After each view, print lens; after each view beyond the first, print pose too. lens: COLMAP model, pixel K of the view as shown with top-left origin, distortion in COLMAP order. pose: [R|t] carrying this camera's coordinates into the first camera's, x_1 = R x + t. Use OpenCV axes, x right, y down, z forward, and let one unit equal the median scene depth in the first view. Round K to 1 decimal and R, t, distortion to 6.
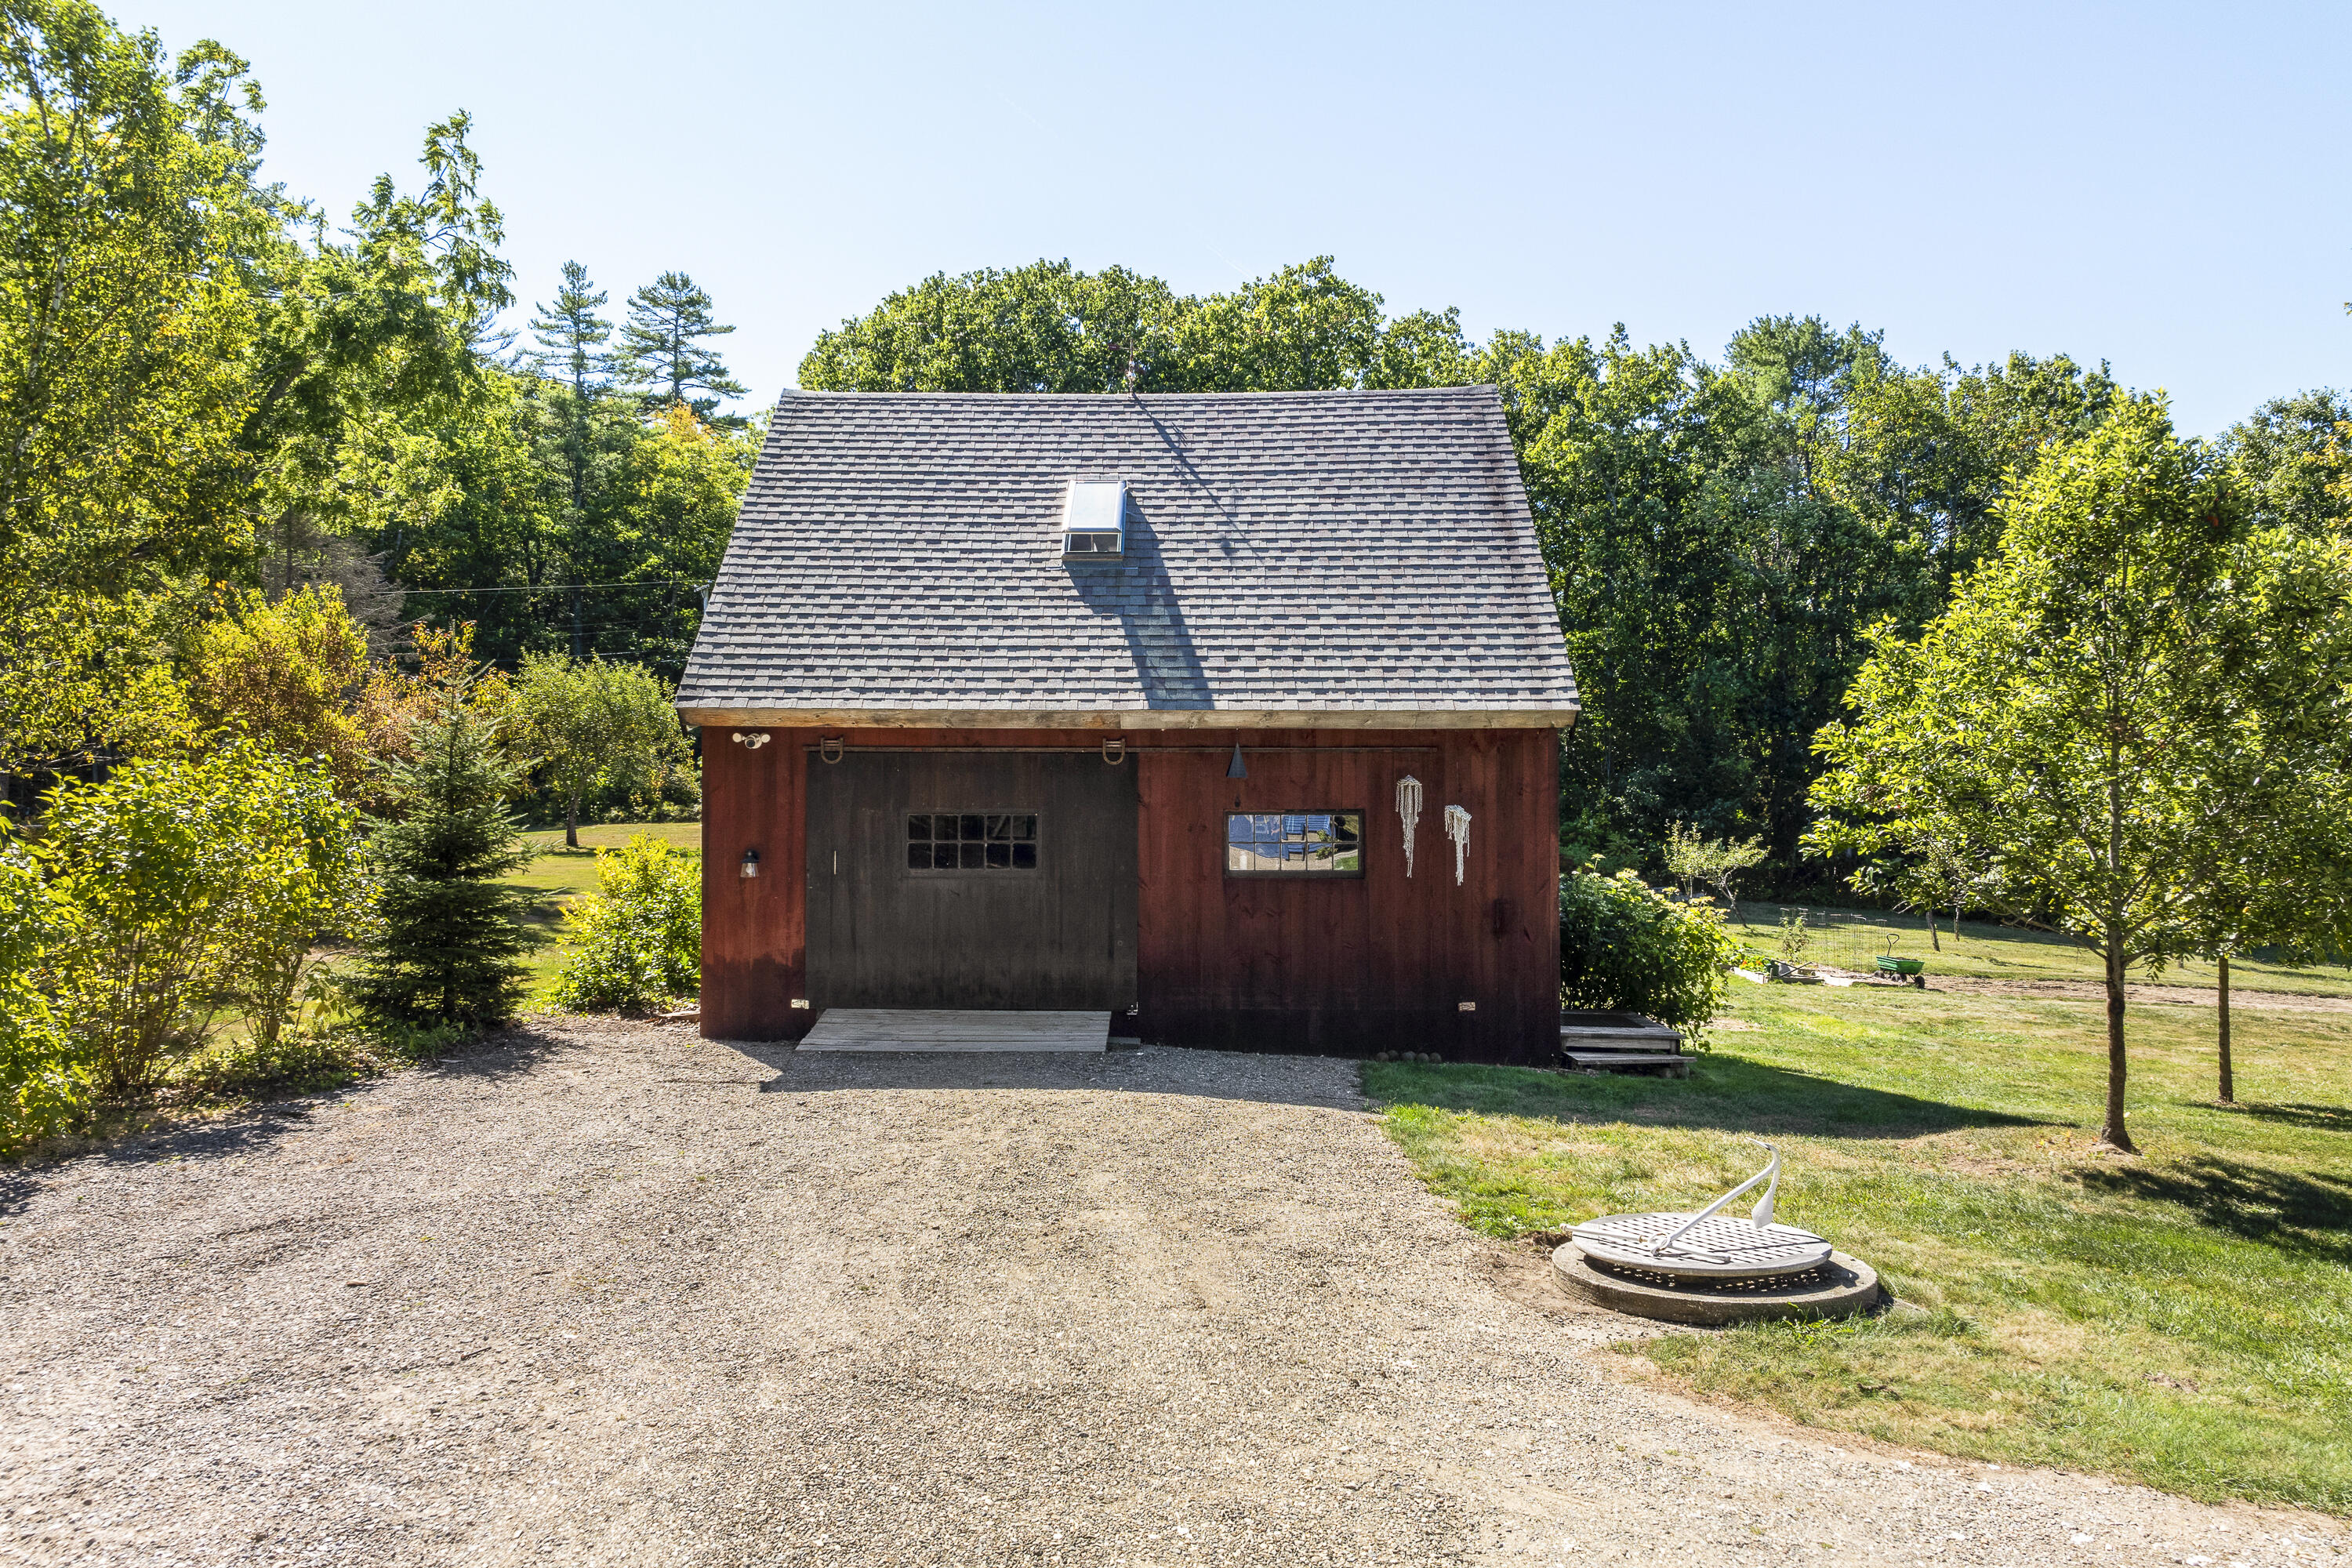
lens RADIAL K [[1627.7, 0, 1174.9], [0, 1627.7, 840.7], [0, 0, 1]] dist [-0.007834, -0.003501]
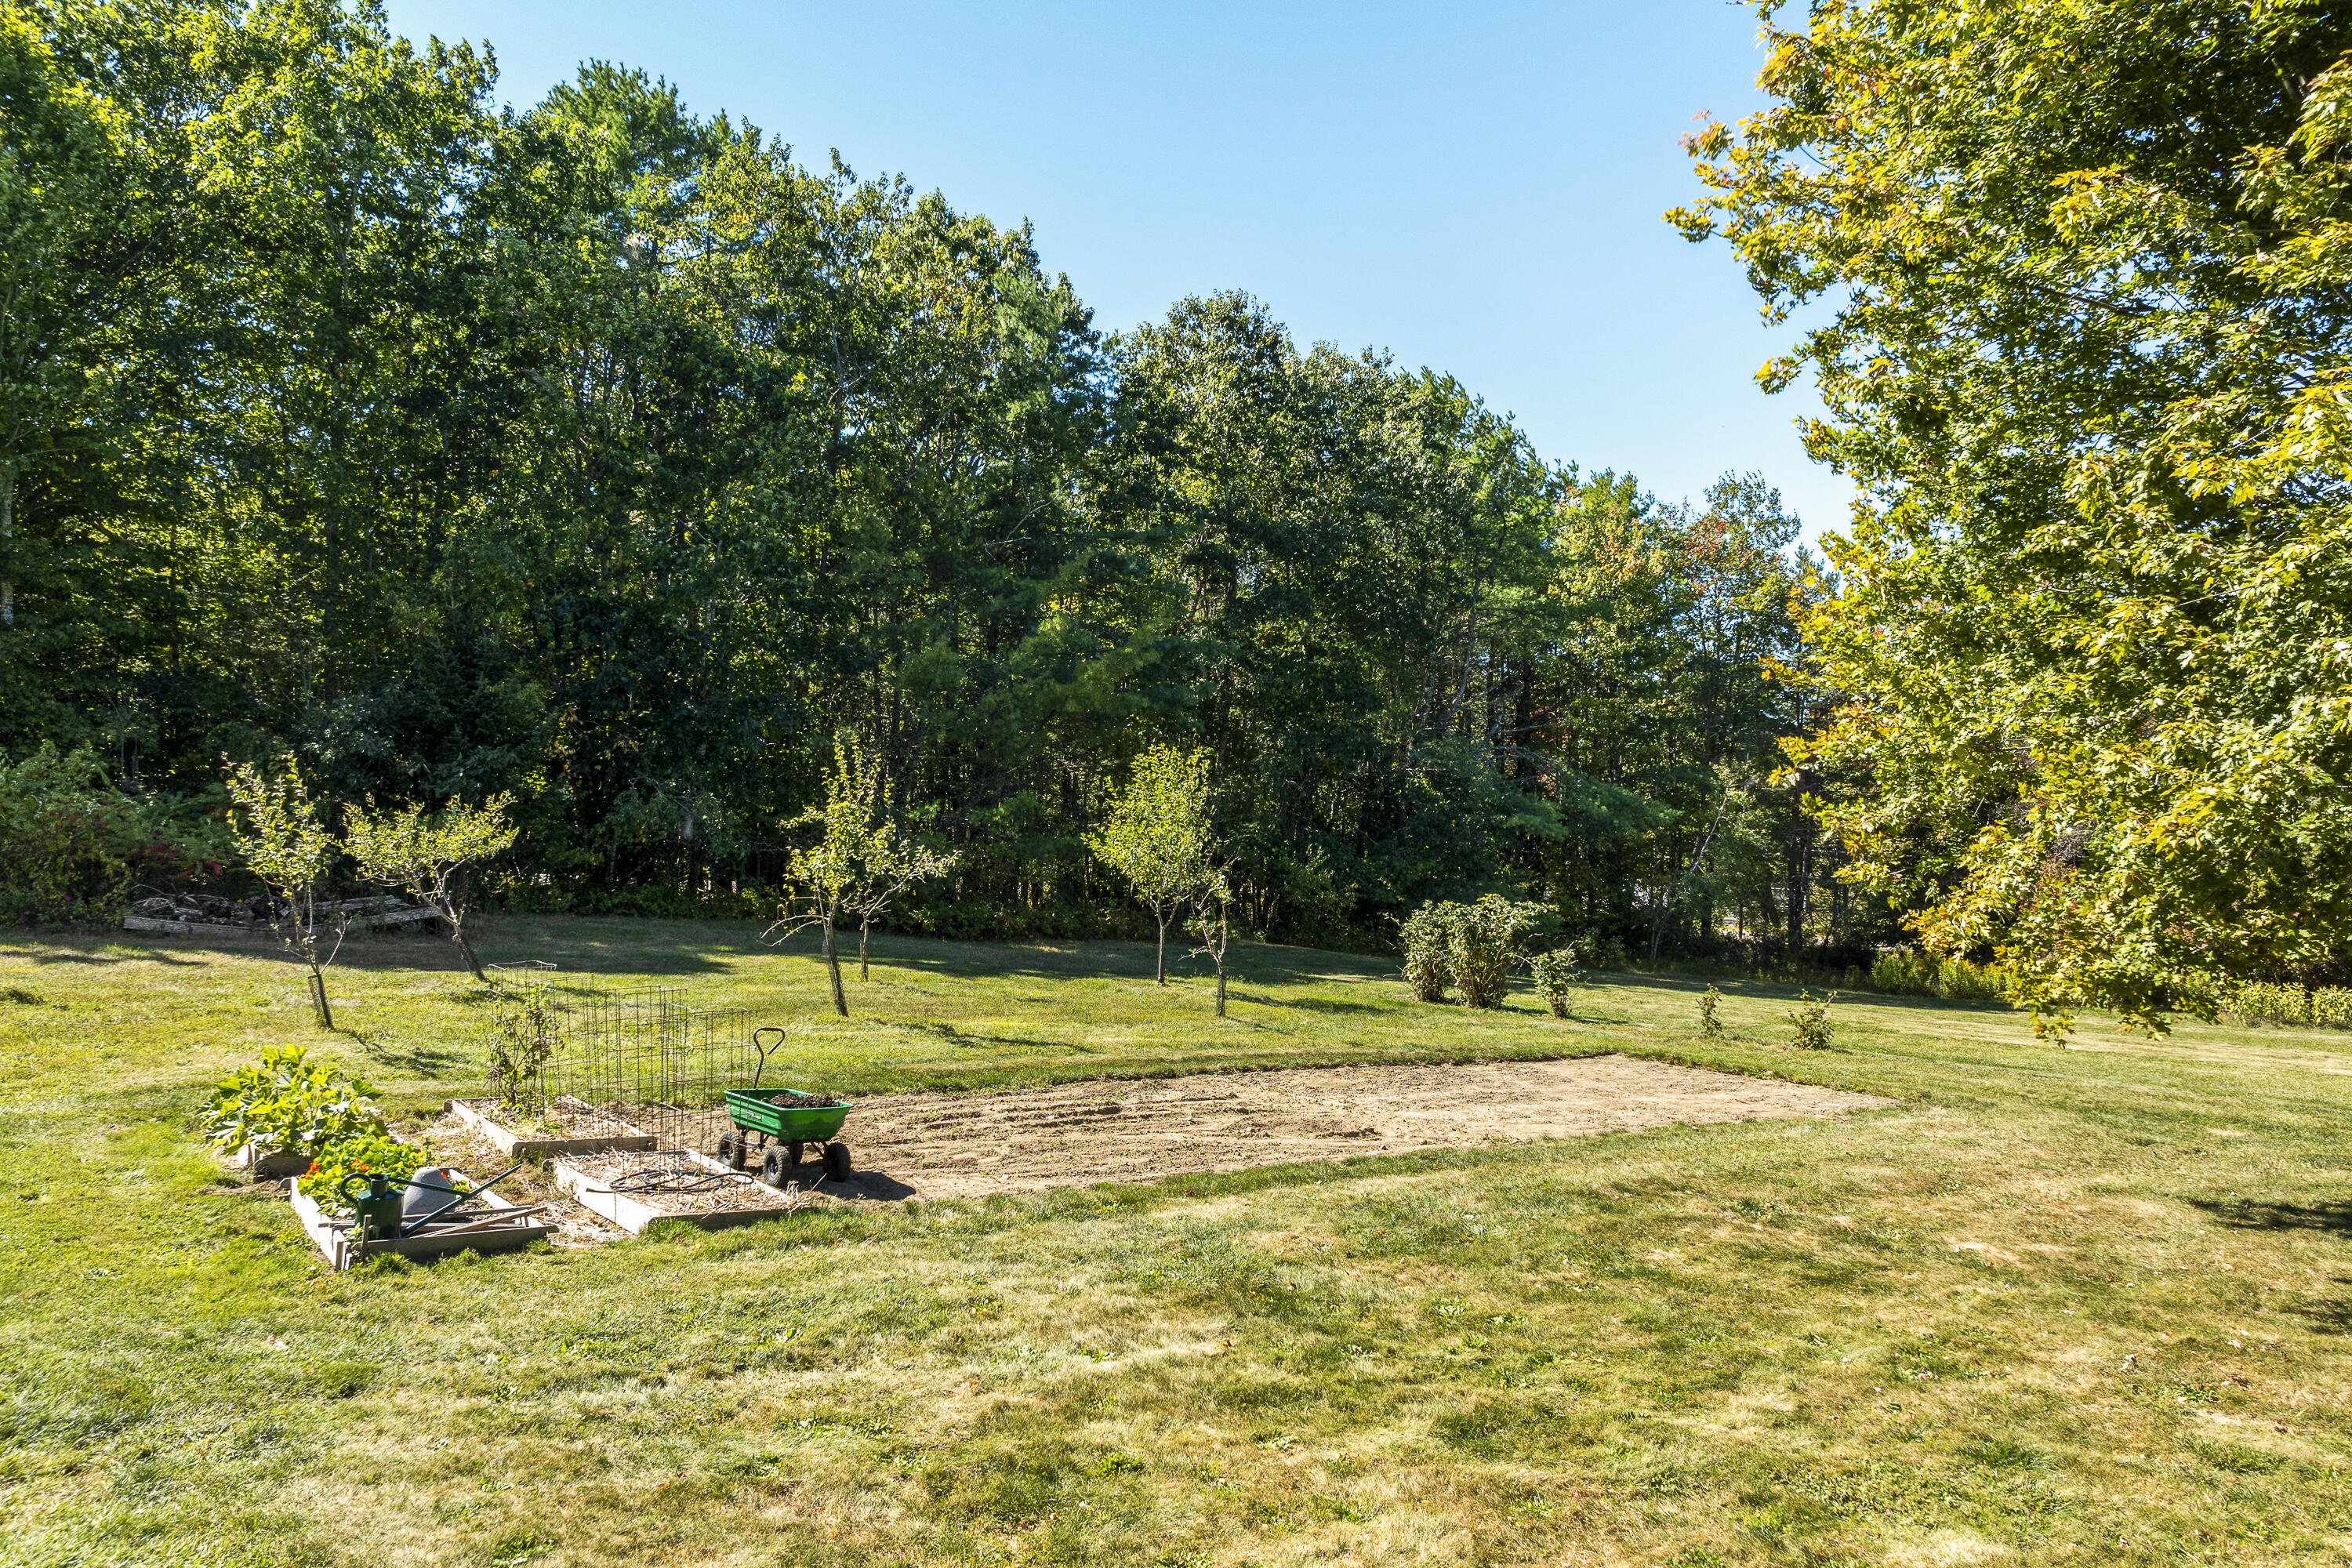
lens RADIAL K [[1627.7, 0, 1174.9], [0, 1627.7, 840.7], [0, 0, 1]] dist [-0.007834, -0.003501]
pose [[0.791003, -0.009405, 0.611740, 0.192221], [-0.000704, 0.999867, 0.016283, 0.002298], [-0.611812, -0.013311, 0.790891, 0.431826]]
